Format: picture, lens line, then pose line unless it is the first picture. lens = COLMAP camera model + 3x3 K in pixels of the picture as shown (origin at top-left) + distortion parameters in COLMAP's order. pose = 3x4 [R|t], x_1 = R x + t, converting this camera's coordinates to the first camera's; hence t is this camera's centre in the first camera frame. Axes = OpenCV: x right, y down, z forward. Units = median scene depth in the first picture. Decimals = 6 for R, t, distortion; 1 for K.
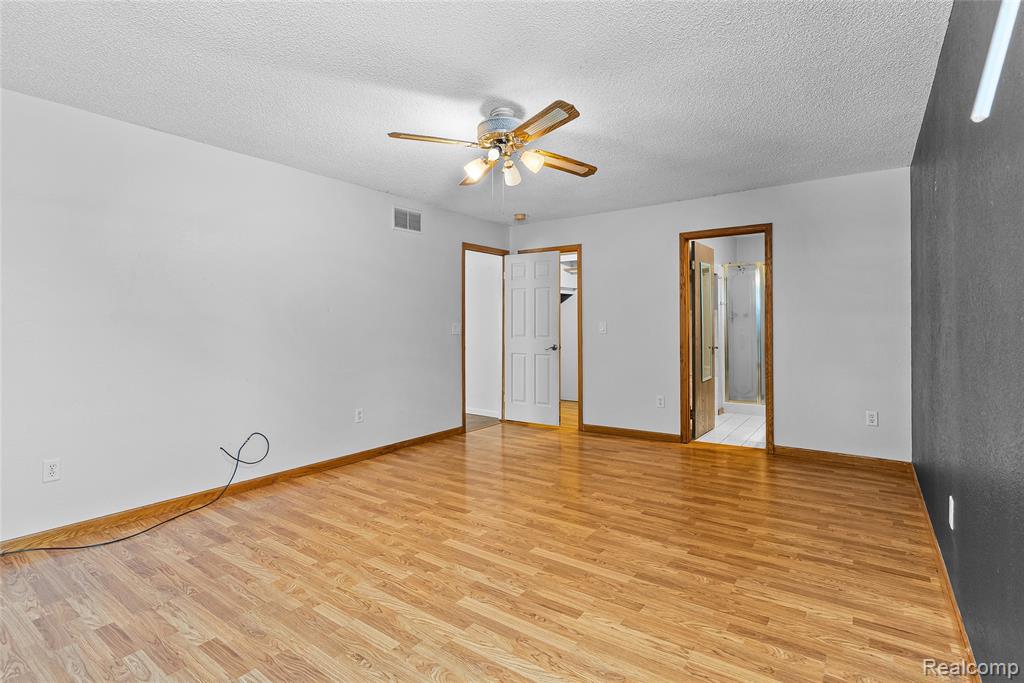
lens RADIAL K [[488.8, 0, 513.6], [0, 488.8, 334.8], [0, 0, 1]] dist [0.000737, 0.000425]
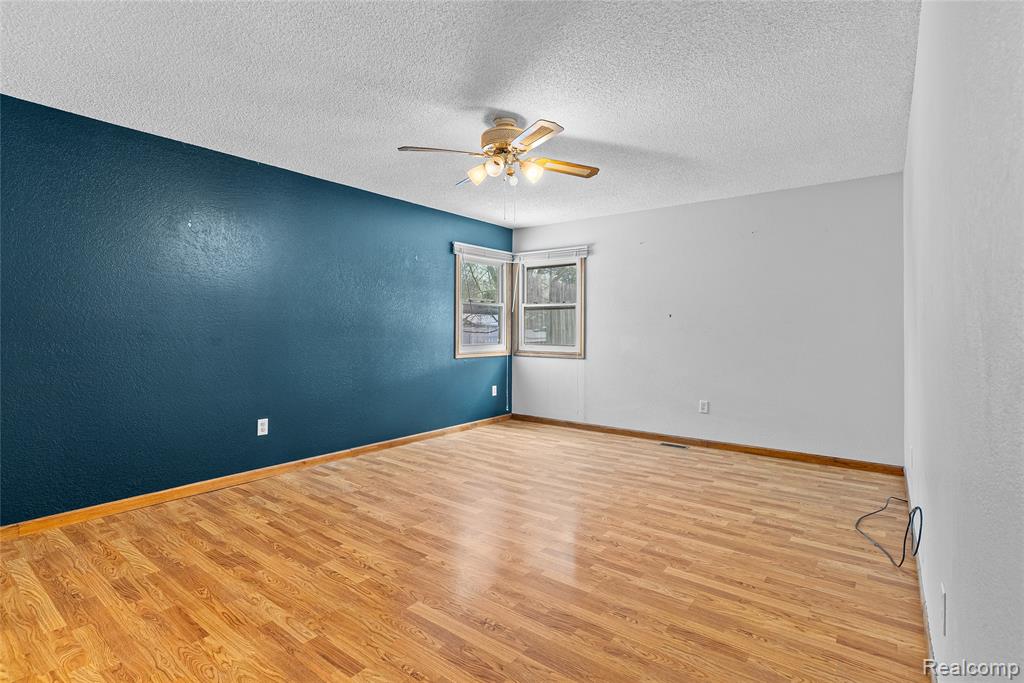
lens RADIAL K [[488.8, 0, 511.0], [0, 488.8, 336.8], [0, 0, 1]] dist [0.000737, 0.000425]
pose [[-0.999598, -0.001445, 0.028325, -0.064405], [-0.000288, 0.999168, 0.040795, -0.036464], [-0.028360, 0.040770, -0.998766, 1.997556]]
